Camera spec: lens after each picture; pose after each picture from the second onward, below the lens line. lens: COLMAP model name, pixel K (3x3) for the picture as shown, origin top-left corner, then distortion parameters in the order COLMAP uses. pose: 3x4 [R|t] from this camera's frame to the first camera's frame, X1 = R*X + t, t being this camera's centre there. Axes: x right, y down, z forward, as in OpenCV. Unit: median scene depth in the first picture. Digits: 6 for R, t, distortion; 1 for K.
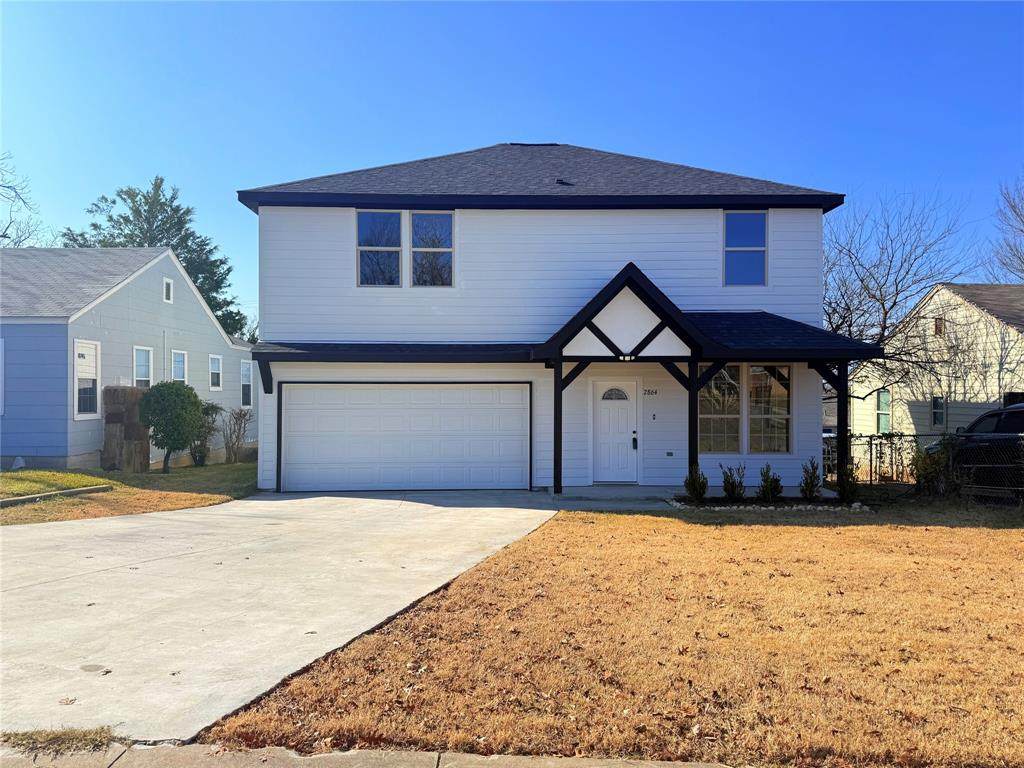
lens RADIAL K [[724.6, 0, 507.7], [0, 724.6, 385.9], [0, 0, 1]] dist [0.038715, -0.028138]
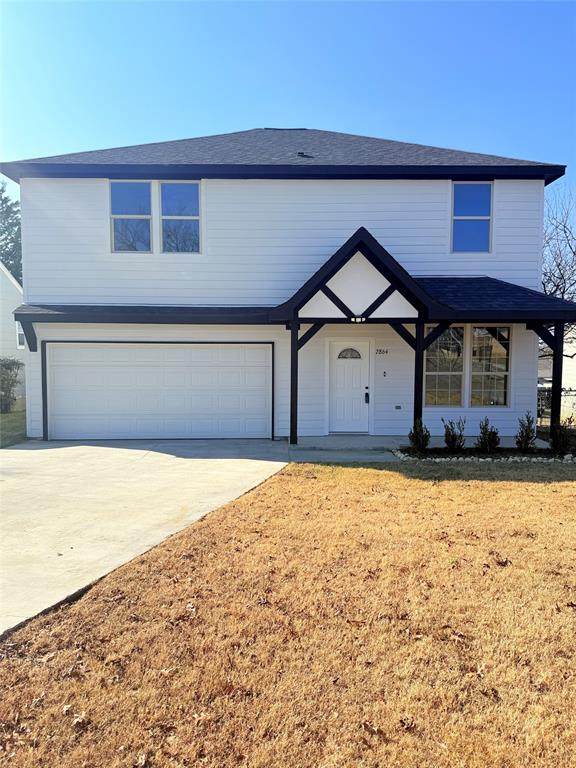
lens RADIAL K [[543.4, 0, 292.5], [0, 543.4, 385.2], [0, 0, 1]] dist [0.038715, -0.028138]
pose [[0.999997, 0.001648, -0.002013, 0.066109], [-0.001500, 0.997446, 0.071405, 0.001419], [0.002125, -0.071402, 0.997445, 0.182108]]
